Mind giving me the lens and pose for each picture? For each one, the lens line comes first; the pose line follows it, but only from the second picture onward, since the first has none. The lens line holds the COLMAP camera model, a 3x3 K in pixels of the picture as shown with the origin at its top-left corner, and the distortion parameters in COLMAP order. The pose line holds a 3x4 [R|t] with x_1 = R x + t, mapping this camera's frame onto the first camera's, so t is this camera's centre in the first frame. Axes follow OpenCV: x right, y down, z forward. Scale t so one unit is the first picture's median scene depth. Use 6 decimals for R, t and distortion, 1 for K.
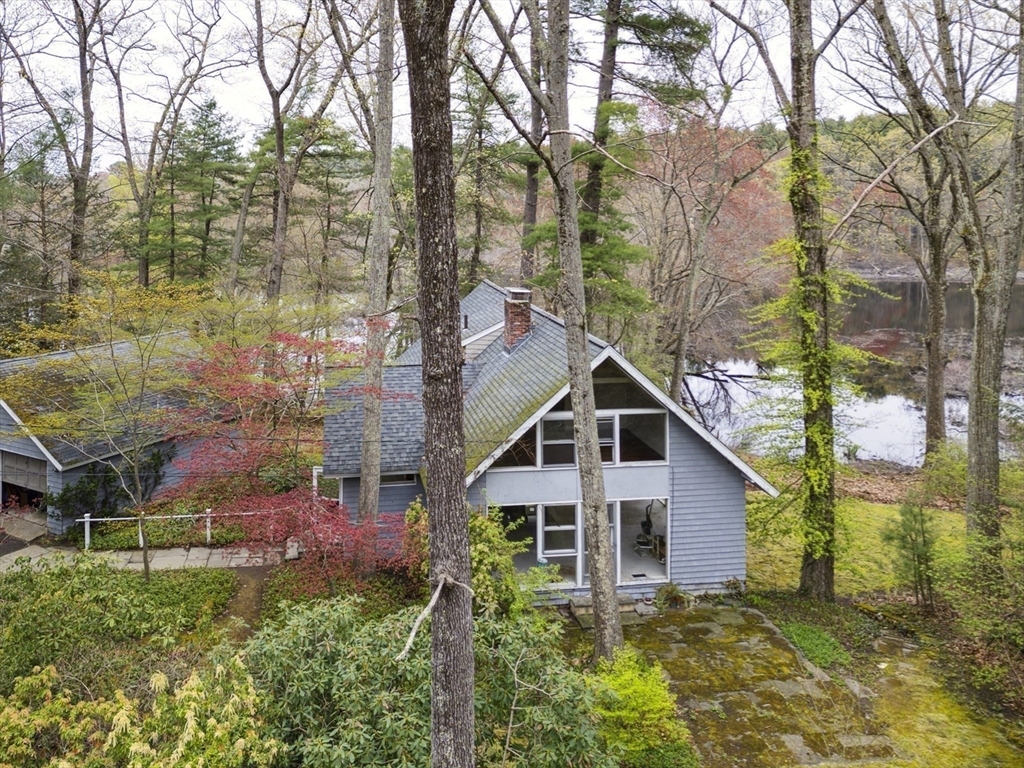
lens RADIAL K [[742.2, 0, 510.4], [0, 742.2, 369.3], [0, 0, 1]] dist [0.097114, -0.087108]
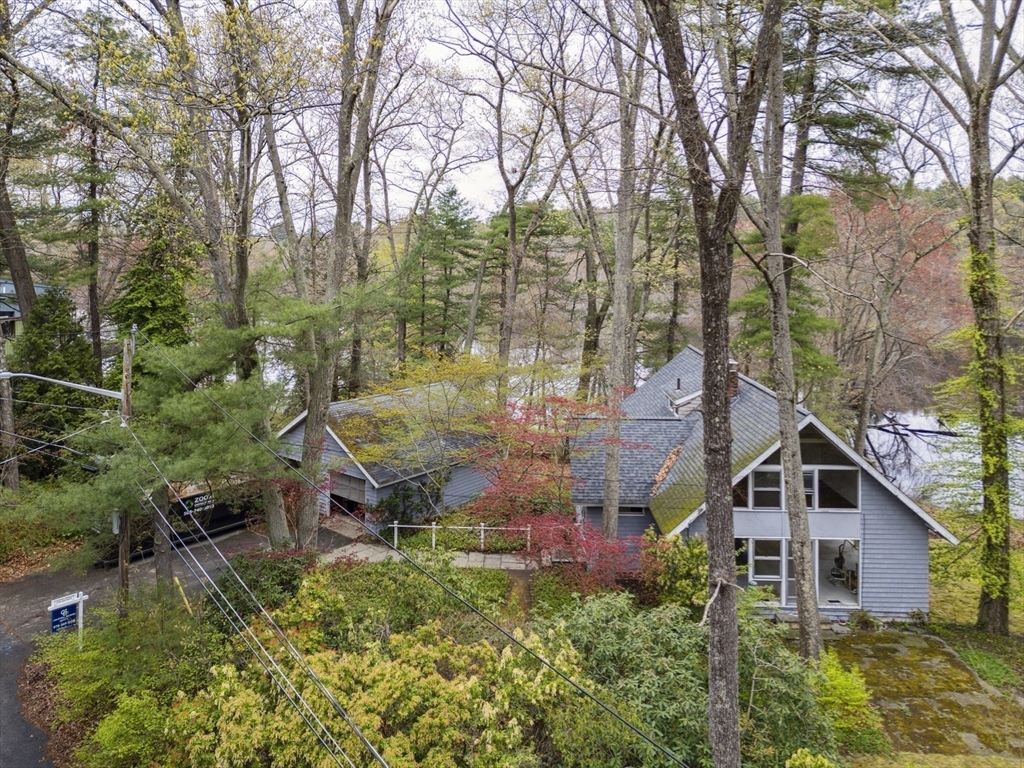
lens RADIAL K [[767.6, 0, 512.0], [0, 767.6, 360.6], [0, 0, 1]] dist [0.076606, -0.061472]
pose [[0.983765, 0.021578, -0.178161, -0.126144], [-0.028867, 0.998845, -0.038422, -0.054192], [0.177126, 0.042942, 0.983251, -0.361091]]
